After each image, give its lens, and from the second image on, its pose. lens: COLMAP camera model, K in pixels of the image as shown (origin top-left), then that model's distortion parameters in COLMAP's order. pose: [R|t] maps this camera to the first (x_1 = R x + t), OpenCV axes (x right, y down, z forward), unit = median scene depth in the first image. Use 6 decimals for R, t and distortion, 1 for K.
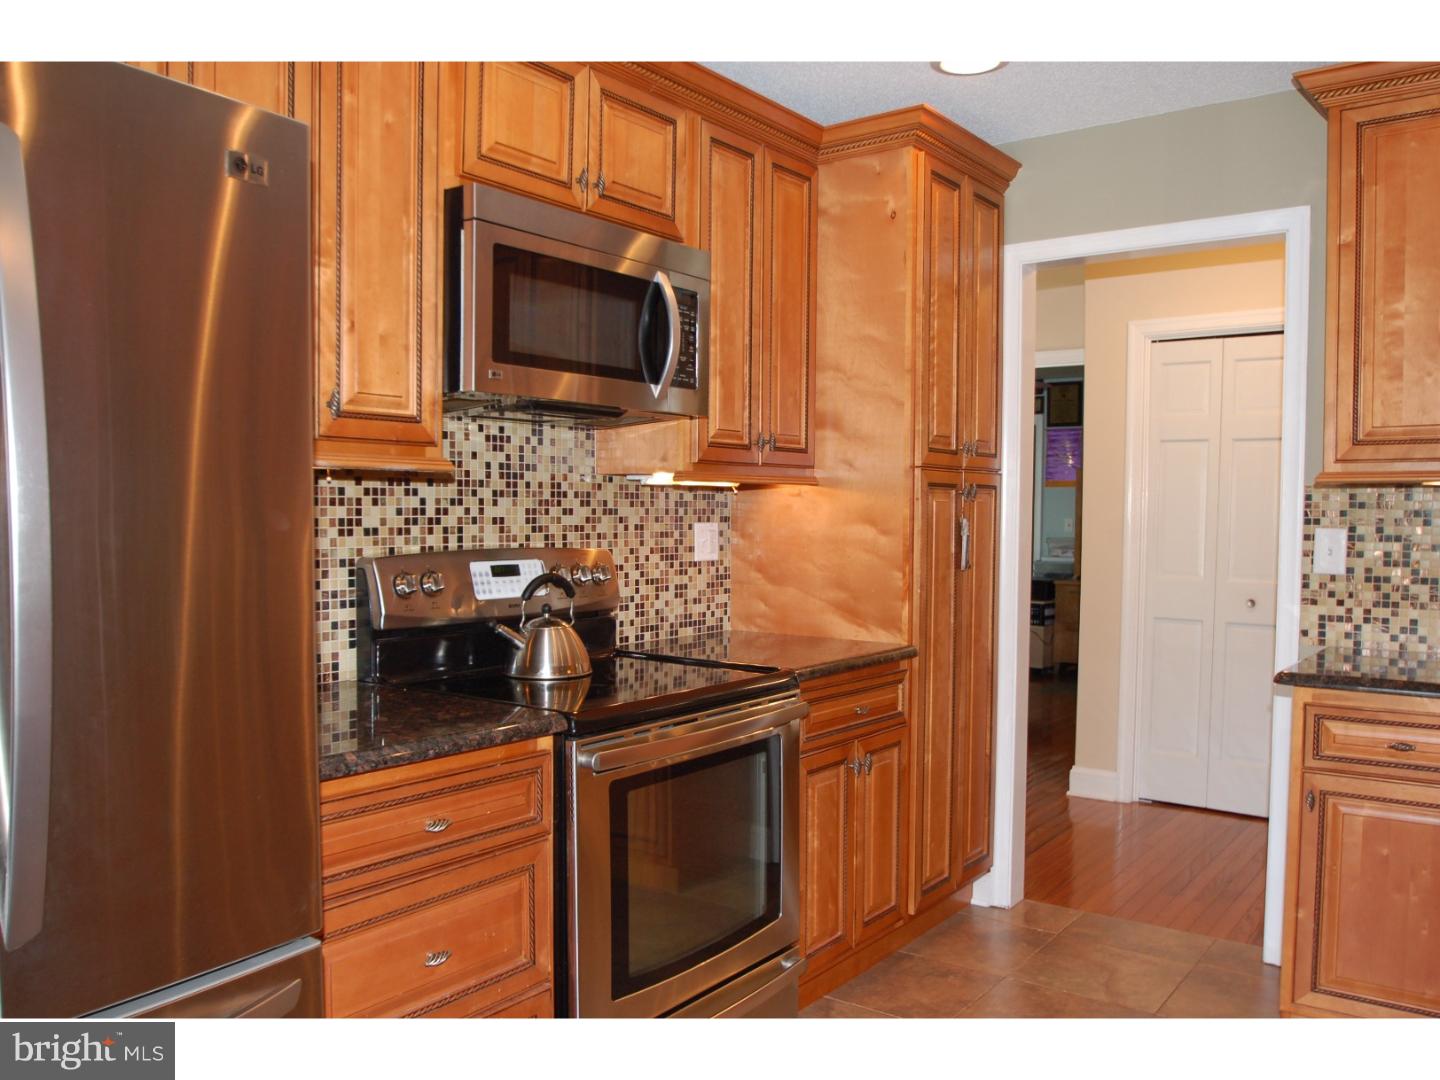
lens RADIAL K [[1182.0, 0, 717.4], [0, 1182.0, 564.9], [0, 0, 1]] dist [-0.028718, -0.004103]
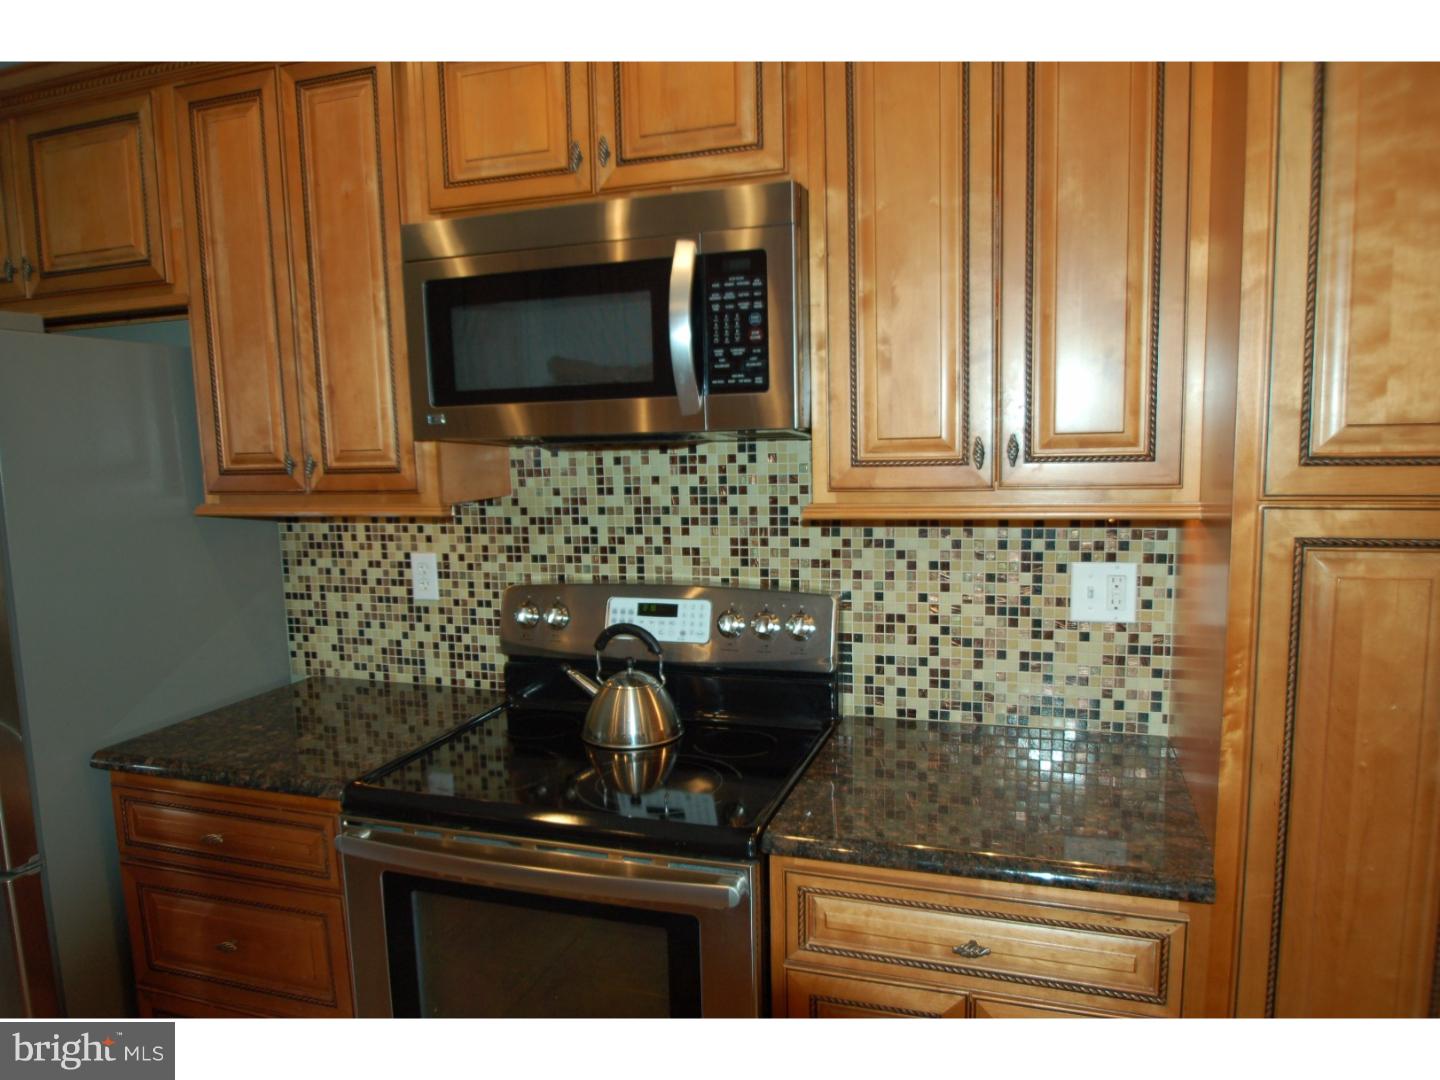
lens RADIAL K [[1004.5, 0, 719.0], [0, 1004.5, 567.7], [0, 0, 1]] dist [-0.038229, -0.000059]
pose [[0.294889, 0.117779, -0.948245, 0.515279], [-0.016116, 0.992846, 0.118307, -0.109648], [0.955396, -0.019606, 0.294677, 0.755920]]
